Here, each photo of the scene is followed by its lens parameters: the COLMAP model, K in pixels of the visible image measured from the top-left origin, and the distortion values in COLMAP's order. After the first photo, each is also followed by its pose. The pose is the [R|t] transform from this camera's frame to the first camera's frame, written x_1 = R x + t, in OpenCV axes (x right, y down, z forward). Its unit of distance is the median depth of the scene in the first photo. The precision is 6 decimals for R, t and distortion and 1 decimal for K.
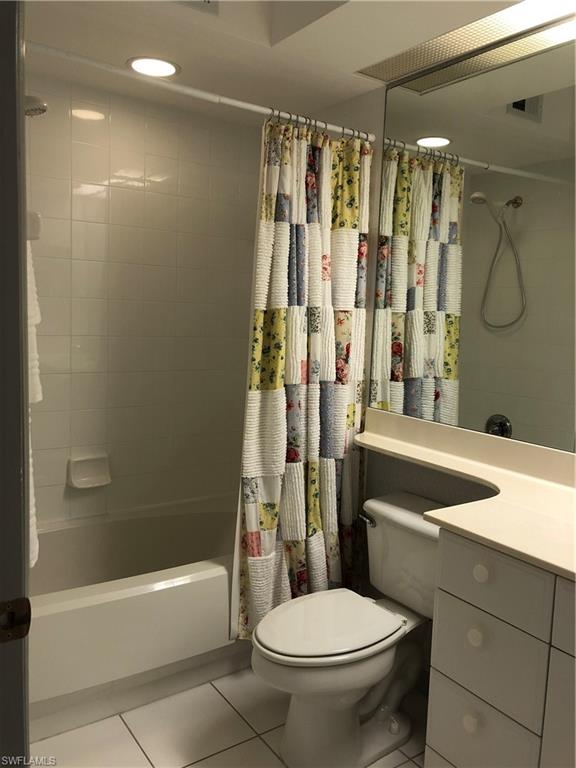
lens RADIAL K [[630.3, 0, 288.0], [0, 630.3, 384.0], [0, 0, 1]] dist [-0.001005, -0.000872]
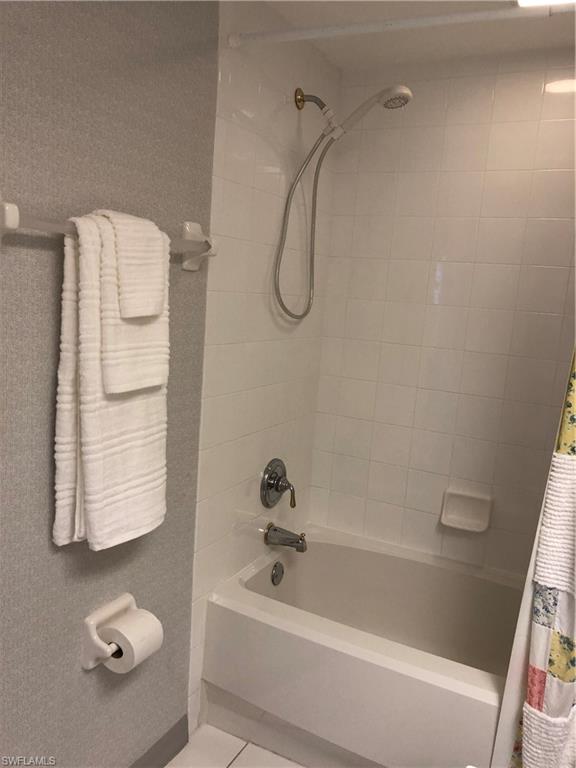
lens RADIAL K [[602.8, 0, 288.0], [0, 602.8, 401.9], [0, 0, 1]] dist [0.001975, 0.002377]
pose [[0.464838, 0.132425, -0.875436, 0.325311], [-0.130078, 0.988237, 0.080419, -0.051062], [0.875788, 0.076493, 0.476596, 0.452495]]
